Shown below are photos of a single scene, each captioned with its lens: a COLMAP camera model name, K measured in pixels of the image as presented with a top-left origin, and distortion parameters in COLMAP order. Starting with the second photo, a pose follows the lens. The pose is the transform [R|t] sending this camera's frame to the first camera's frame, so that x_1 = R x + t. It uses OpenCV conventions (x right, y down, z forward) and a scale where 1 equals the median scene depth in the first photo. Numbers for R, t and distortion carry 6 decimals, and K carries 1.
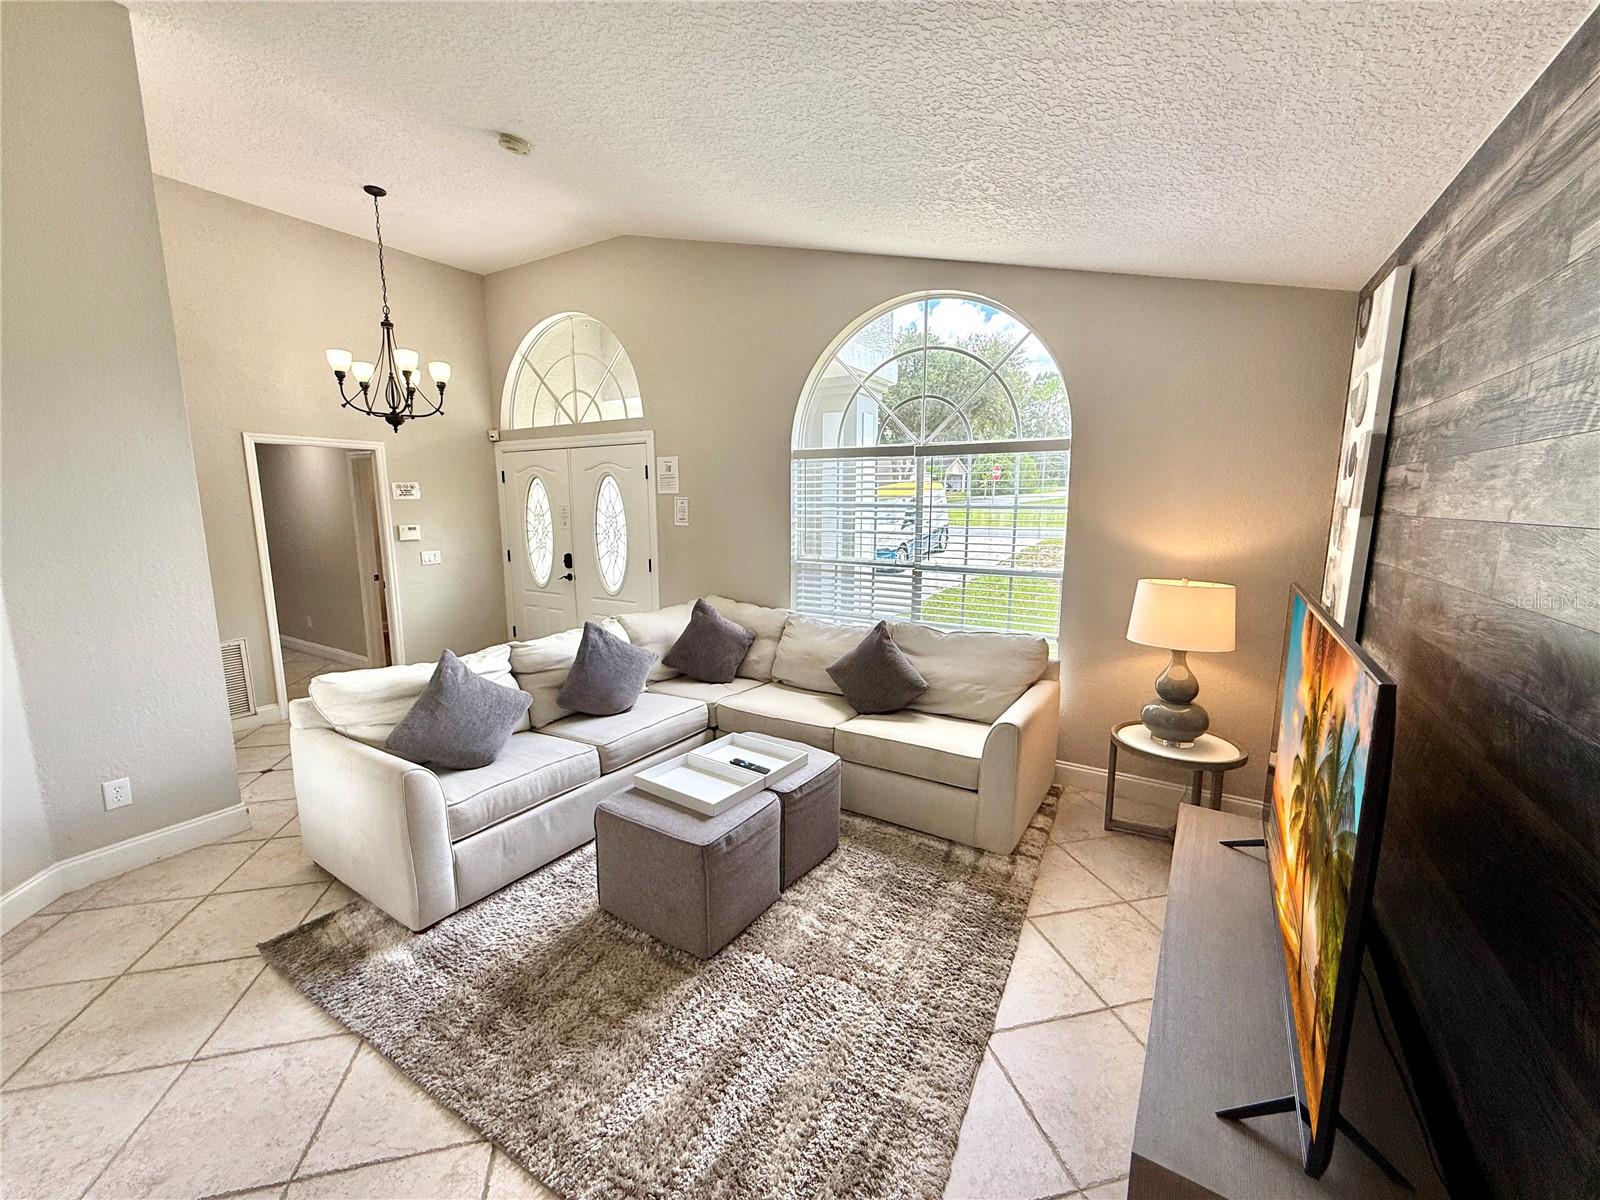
lens RADIAL K [[638.4, 0, 796.5], [0, 638.4, 598.6], [0, 0, 1]] dist [0.000761, 0.000521]
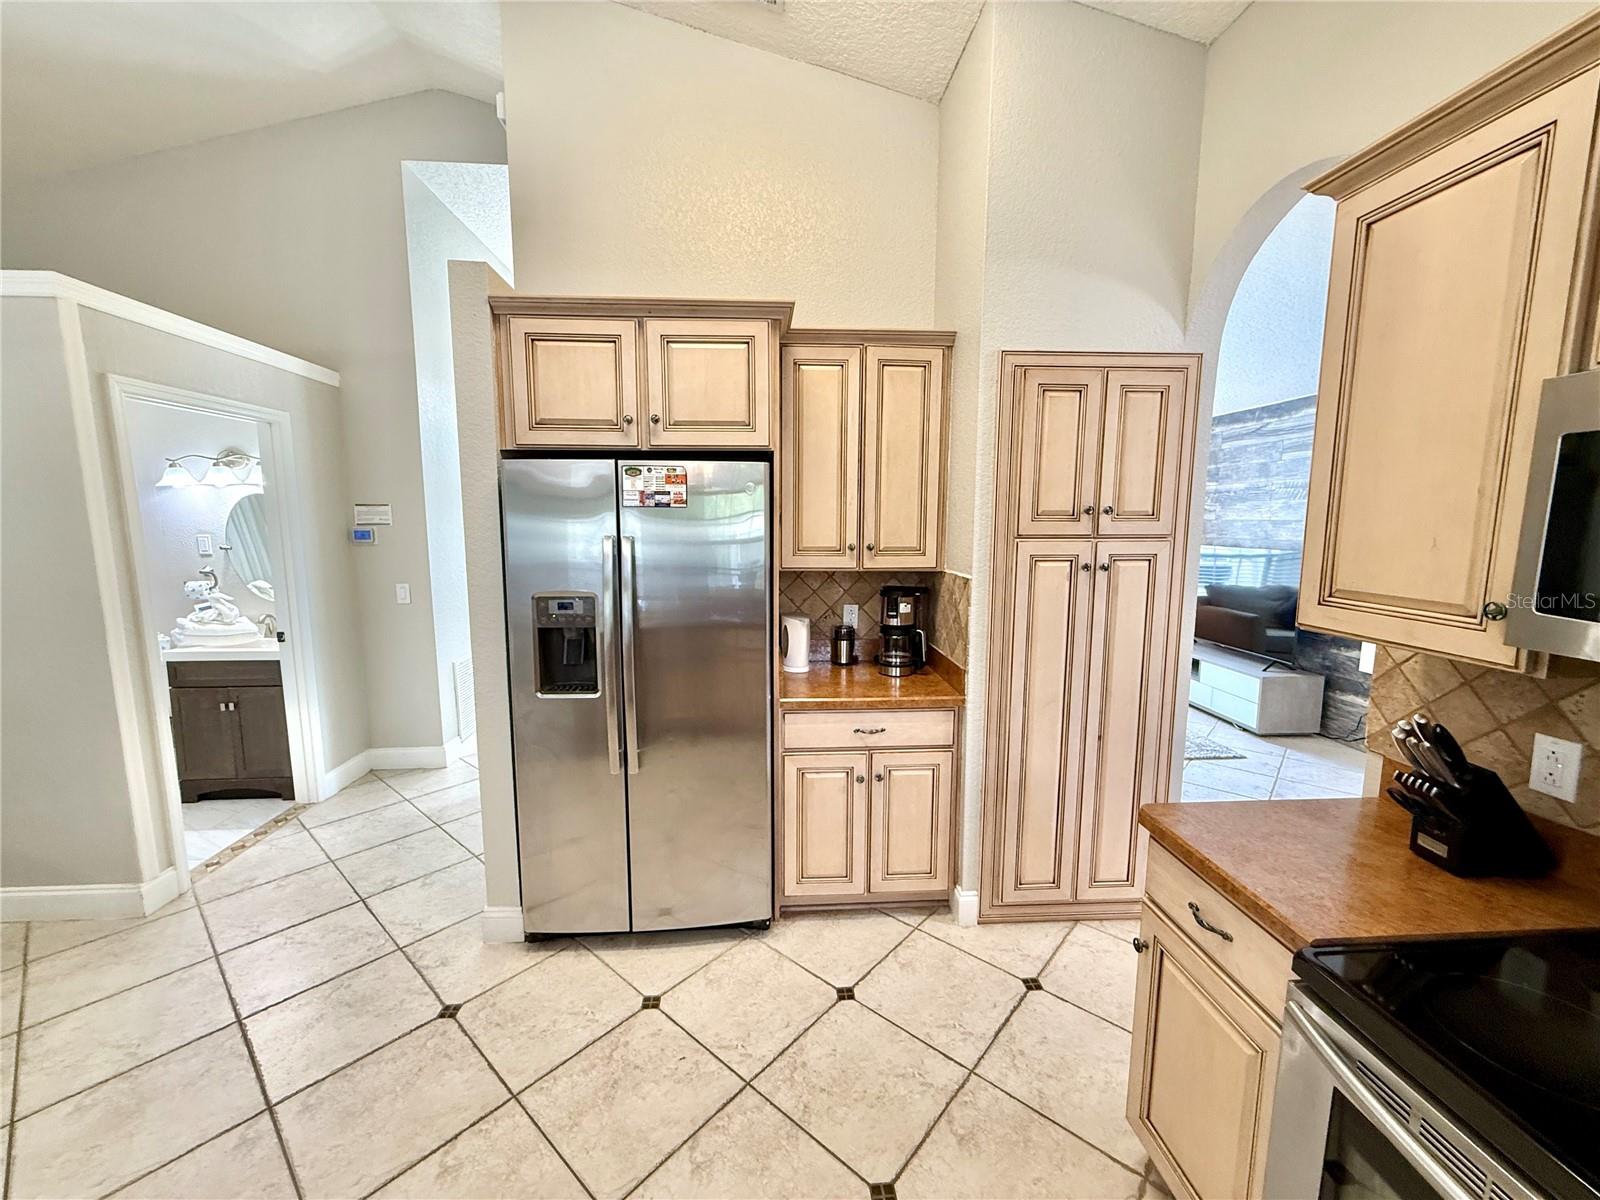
lens RADIAL K [[638.4, 0, 796.5], [0, 638.4, 598.6], [0, 0, 1]] dist [0.000761, 0.000521]
pose [[0.816631, -0.072521, 0.572586, -1.681826], [0.086497, 0.996248, 0.002817, 0.047562], [-0.570642, 0.047226, 0.819840, -0.259976]]
